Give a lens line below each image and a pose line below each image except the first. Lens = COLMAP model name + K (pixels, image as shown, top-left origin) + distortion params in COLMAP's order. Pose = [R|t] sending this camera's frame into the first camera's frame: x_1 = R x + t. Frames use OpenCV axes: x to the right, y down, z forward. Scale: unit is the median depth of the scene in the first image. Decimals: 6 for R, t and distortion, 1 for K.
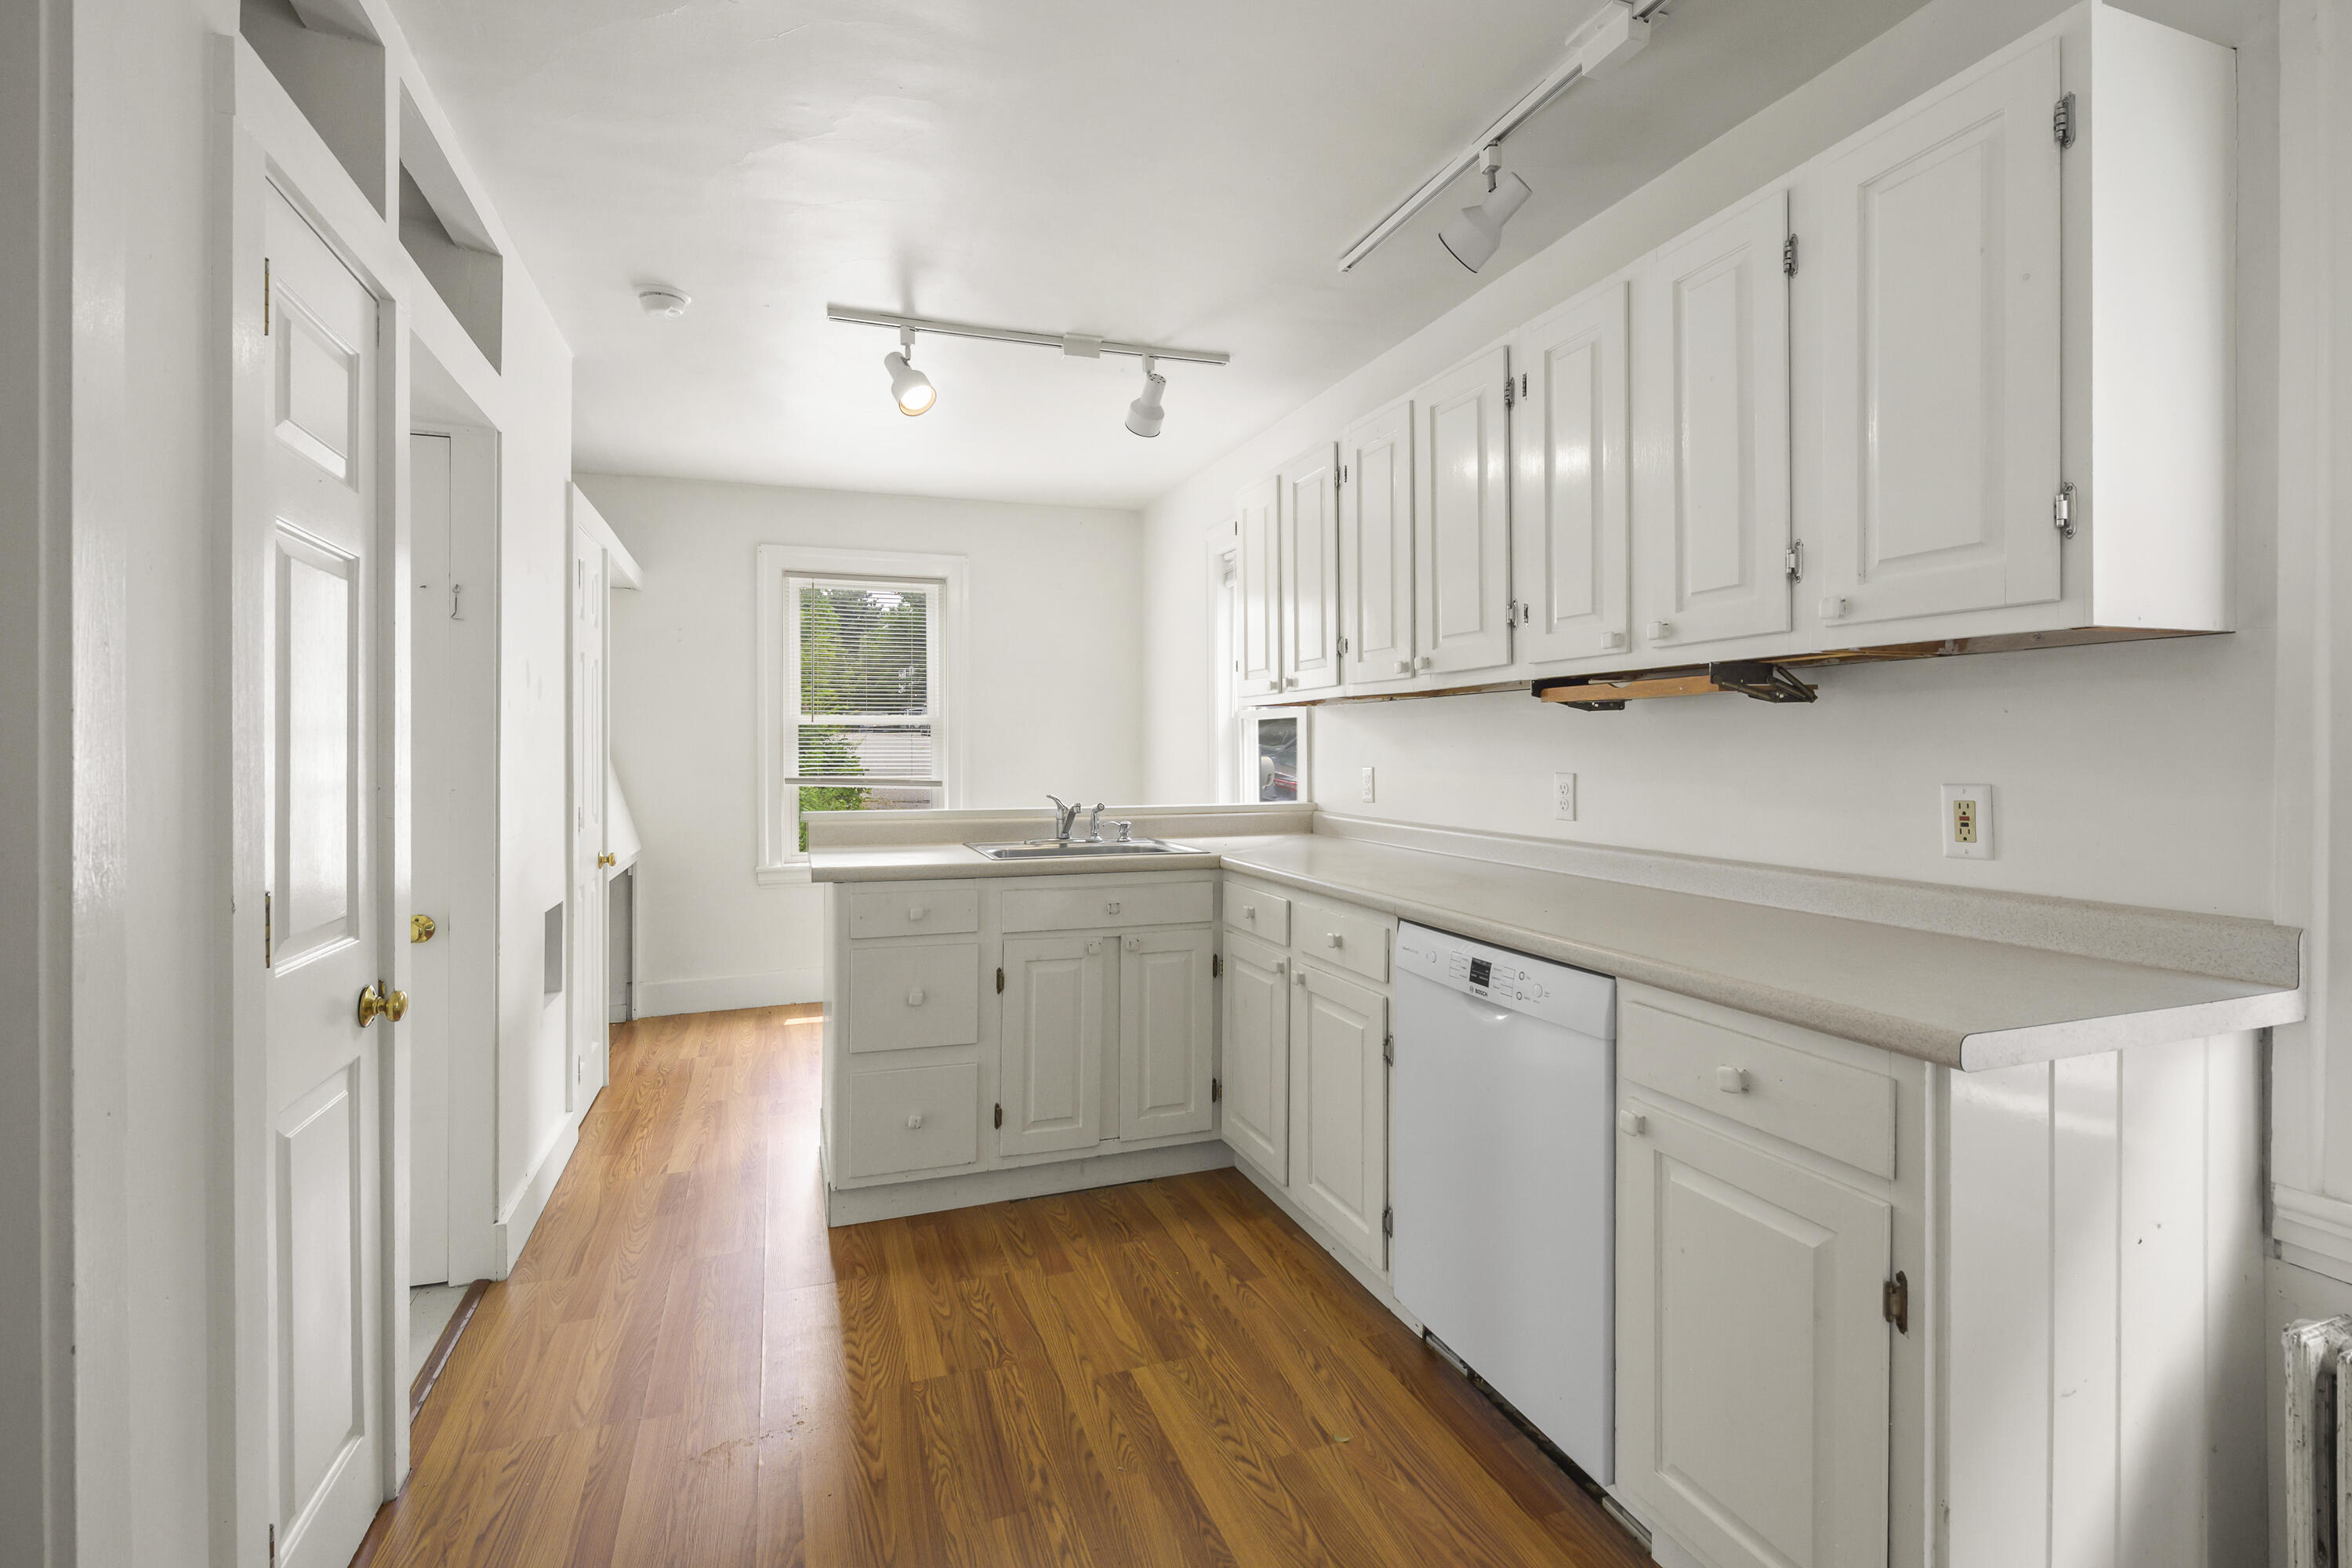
lens RADIAL K [[1054.9, 0, 1148.2], [0, 1054.9, 758.4], [0, 0, 1]] dist [0.001480, -0.001723]
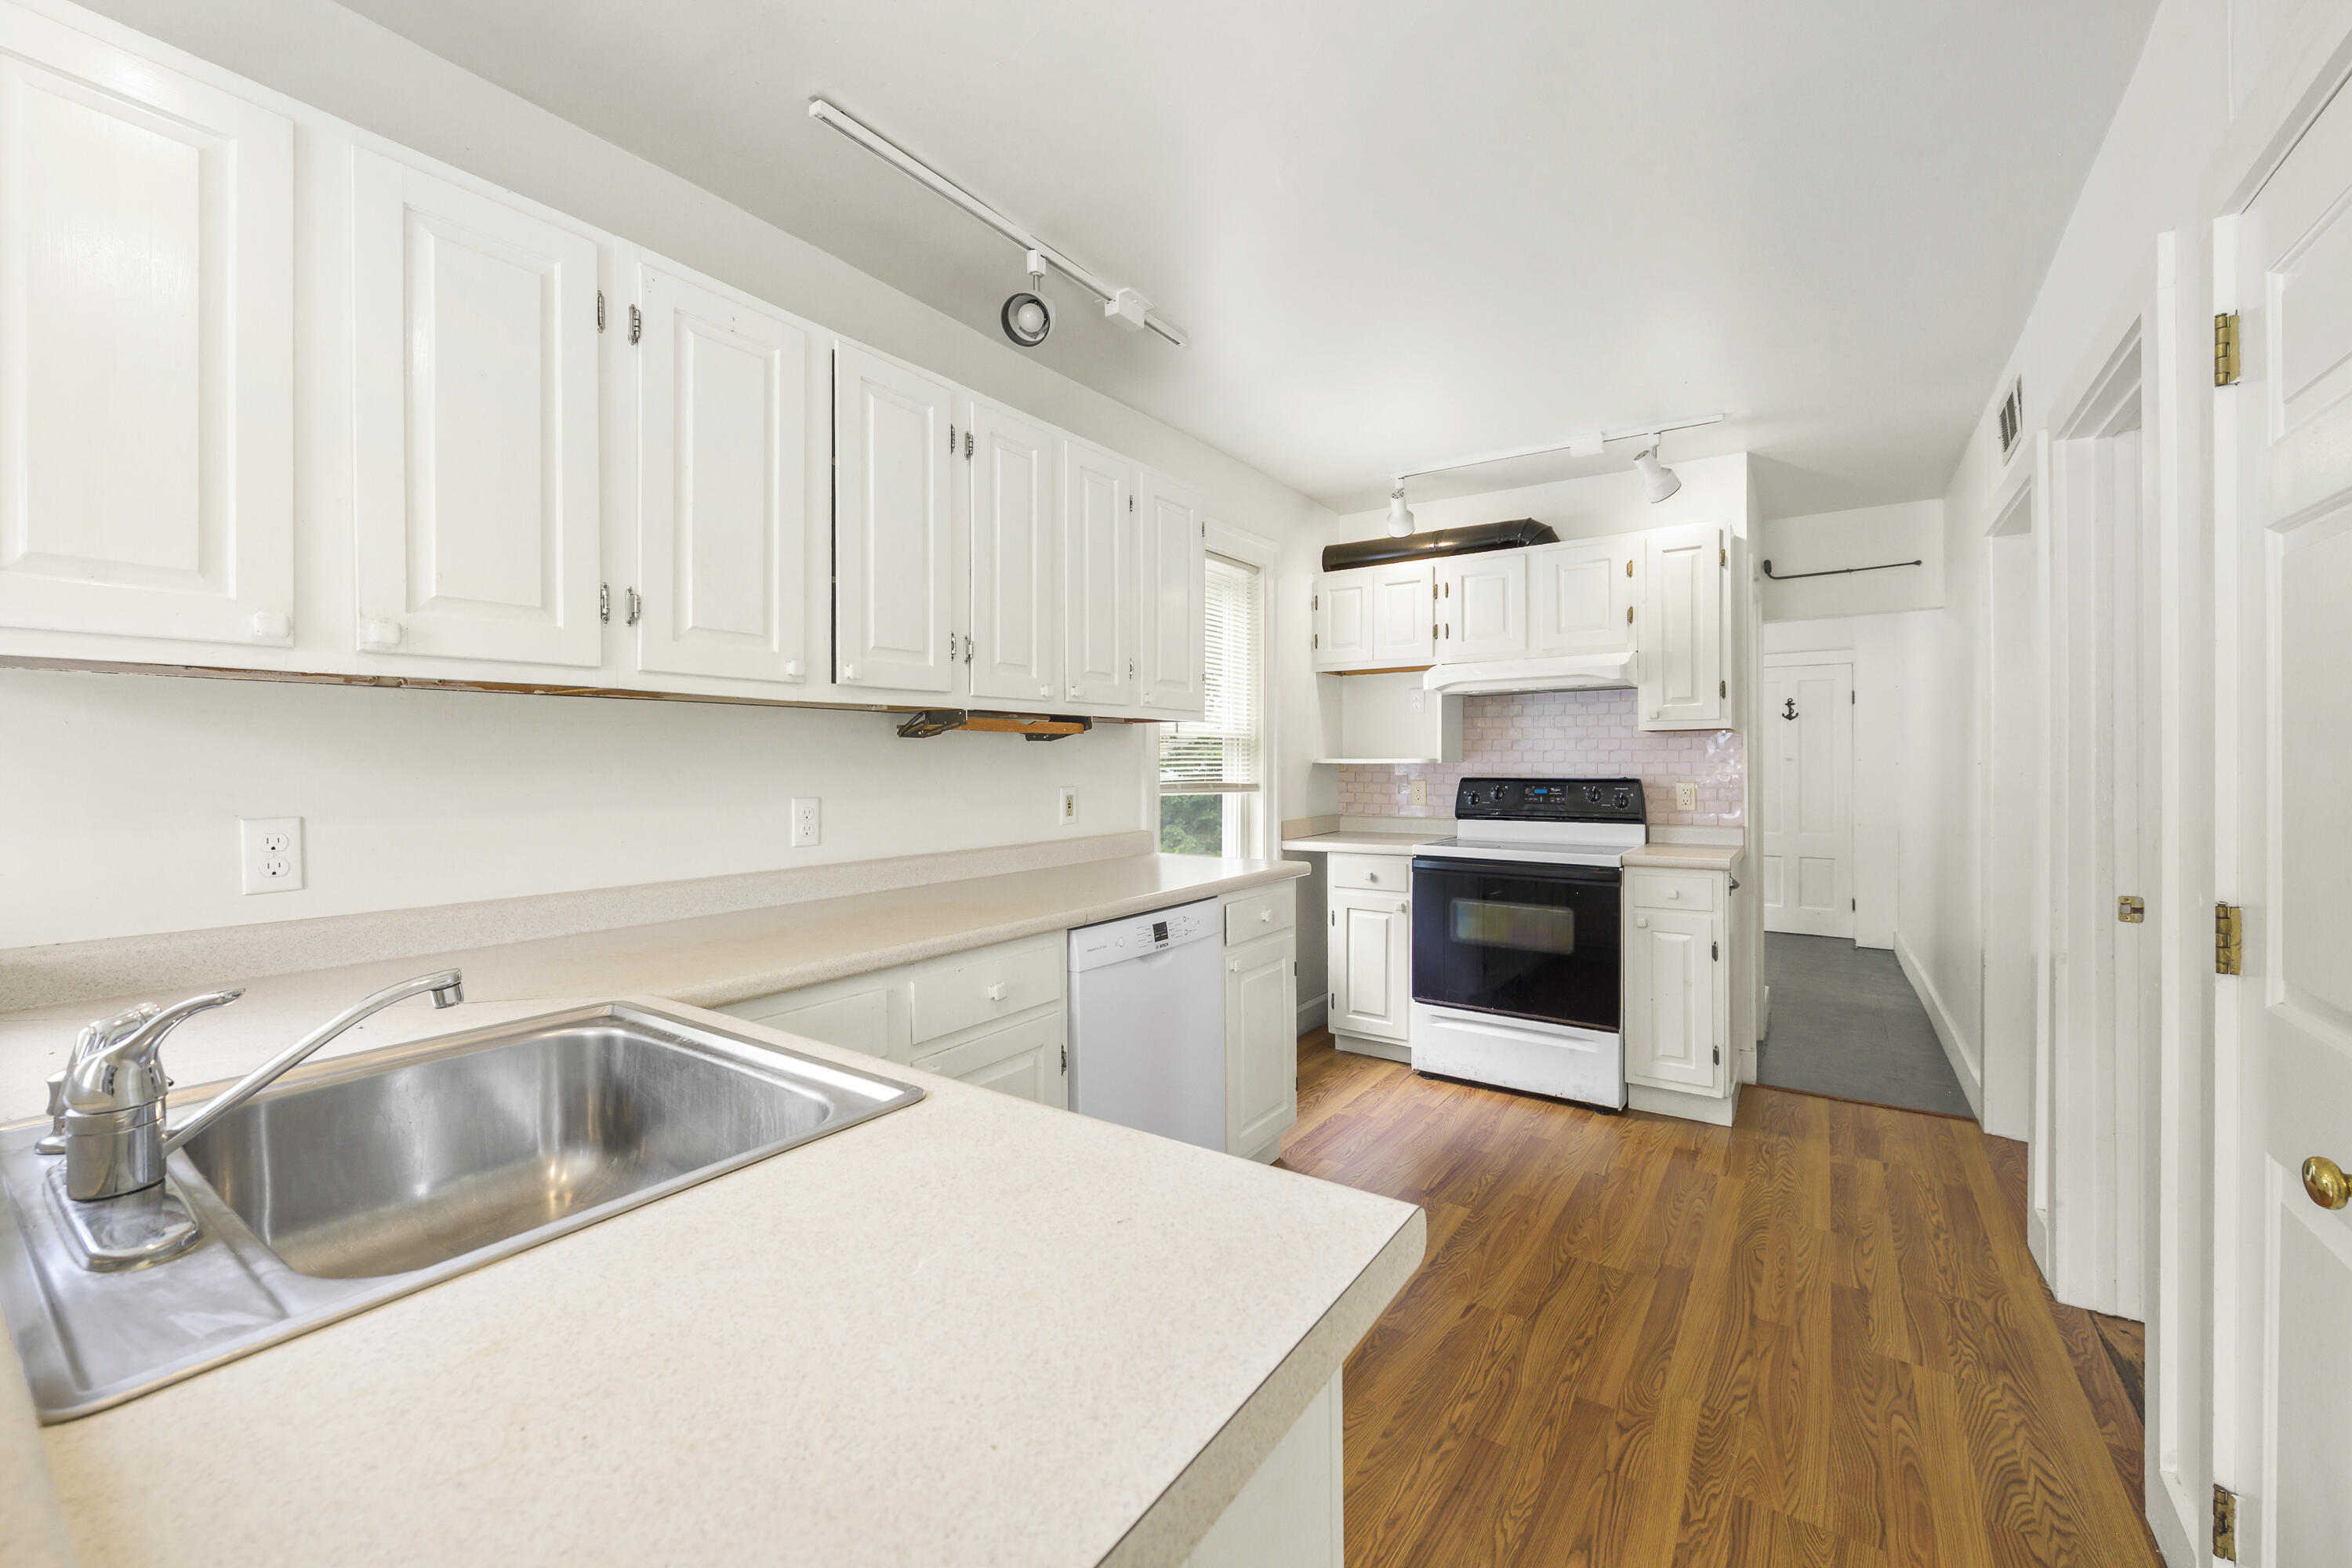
lens RADIAL K [[961.8, 0, 1155.9], [0, 961.8, 764.2], [0, 0, 1]] dist [-0.010508, 0.000182]
pose [[-0.586111, 0.001718, 0.810229, -0.609018], [0.012235, 0.999903, 0.006730, -0.021448], [-0.810138, 0.013858, -0.586075, 1.513861]]
